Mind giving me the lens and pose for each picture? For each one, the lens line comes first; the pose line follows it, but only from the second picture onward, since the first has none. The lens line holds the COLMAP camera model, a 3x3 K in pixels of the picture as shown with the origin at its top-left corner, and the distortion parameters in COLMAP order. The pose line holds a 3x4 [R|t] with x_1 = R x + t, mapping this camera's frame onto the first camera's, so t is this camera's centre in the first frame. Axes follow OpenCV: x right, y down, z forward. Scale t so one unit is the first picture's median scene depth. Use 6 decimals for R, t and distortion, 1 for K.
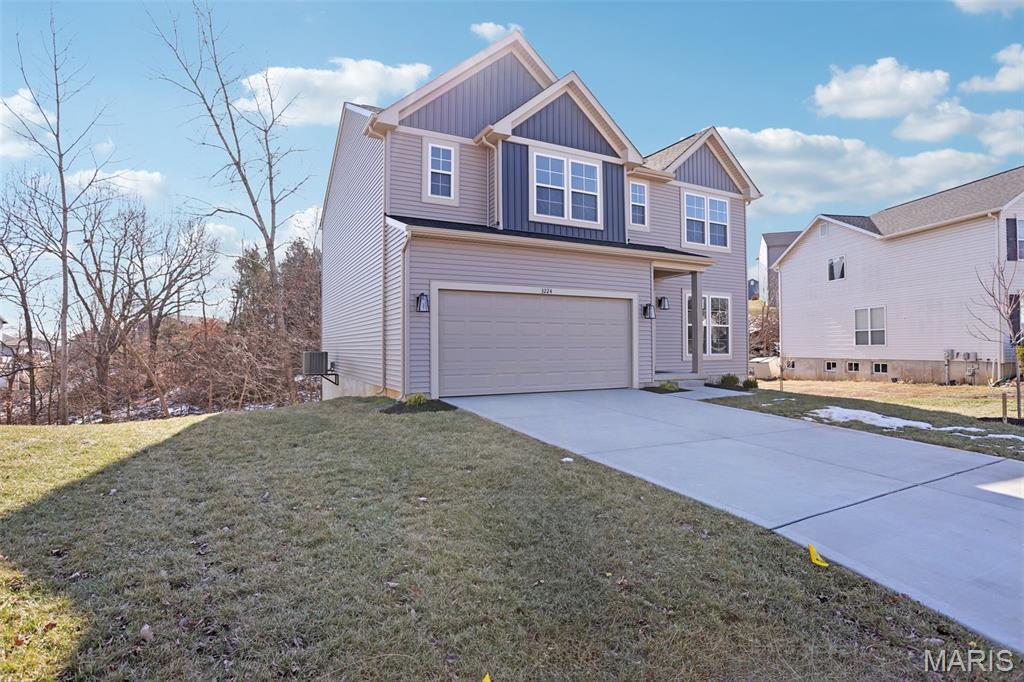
lens RADIAL K [[514.8, 0, 503.9], [0, 514.8, 339.5], [0, 0, 1]] dist [-0.076318, 0.038198]
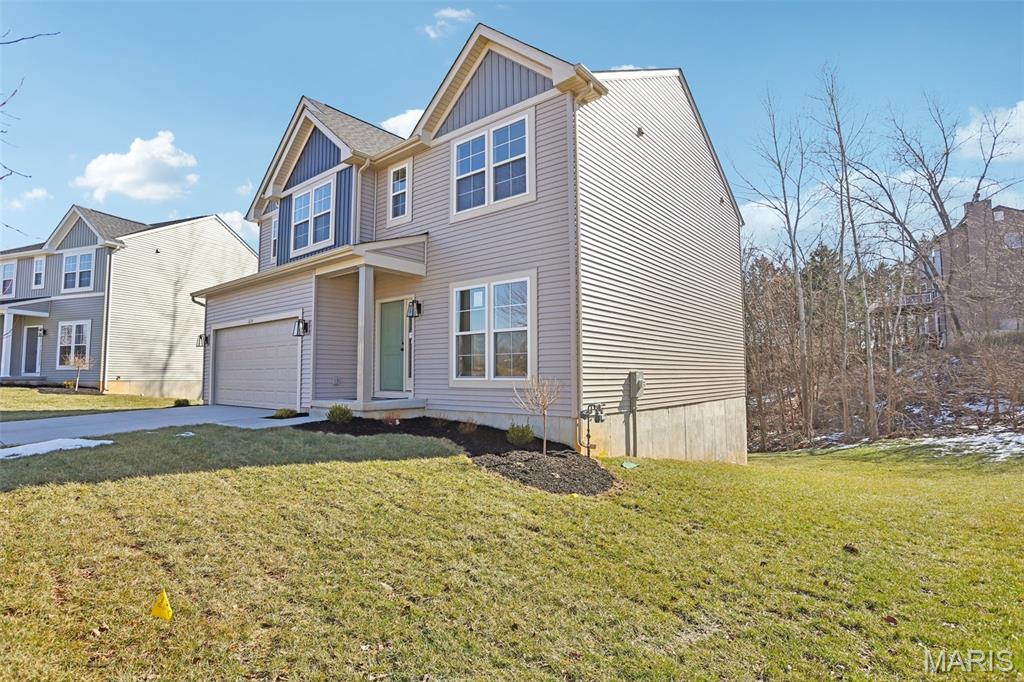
lens RADIAL K [[514.8, 0, 503.9], [0, 514.8, 339.5], [0, 0, 1]] dist [-0.076318, 0.038198]
pose [[0.396910, -0.063346, -0.915669, 1.240846], [0.018349, 0.997964, -0.061086, 0.027122], [0.917674, 0.007444, 0.397264, 0.969419]]
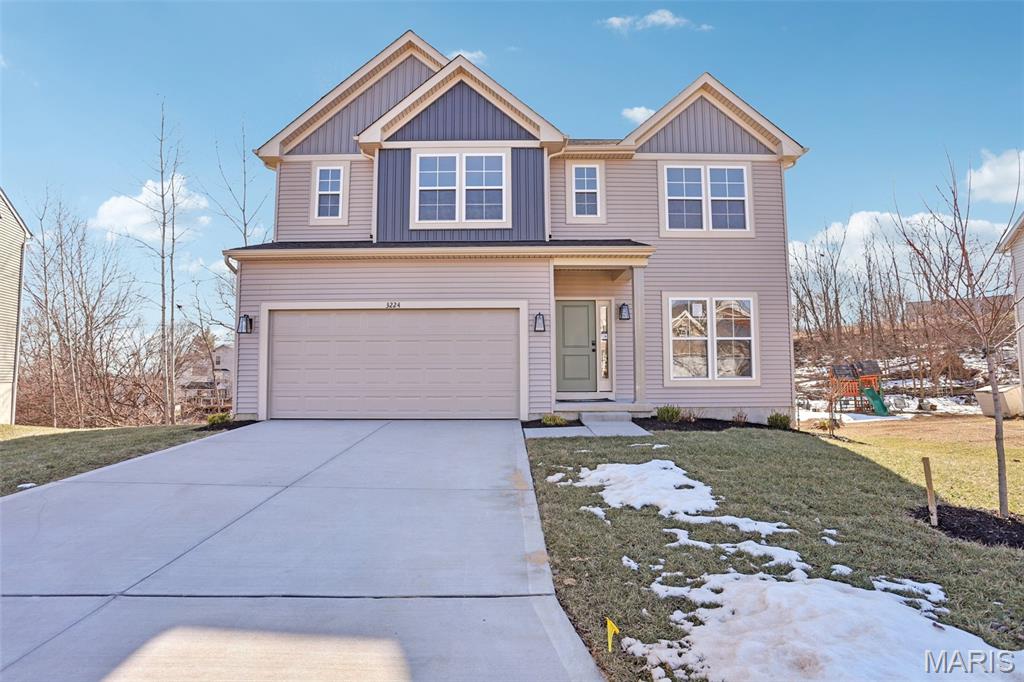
lens RADIAL K [[514.8, 0, 503.9], [0, 514.8, 339.5], [0, 0, 1]] dist [-0.076318, 0.038198]
pose [[0.893824, -0.034014, -0.447125, 0.584661], [0.011660, 0.998545, -0.052653, 0.012858], [0.448266, 0.041849, 0.892920, 0.266973]]
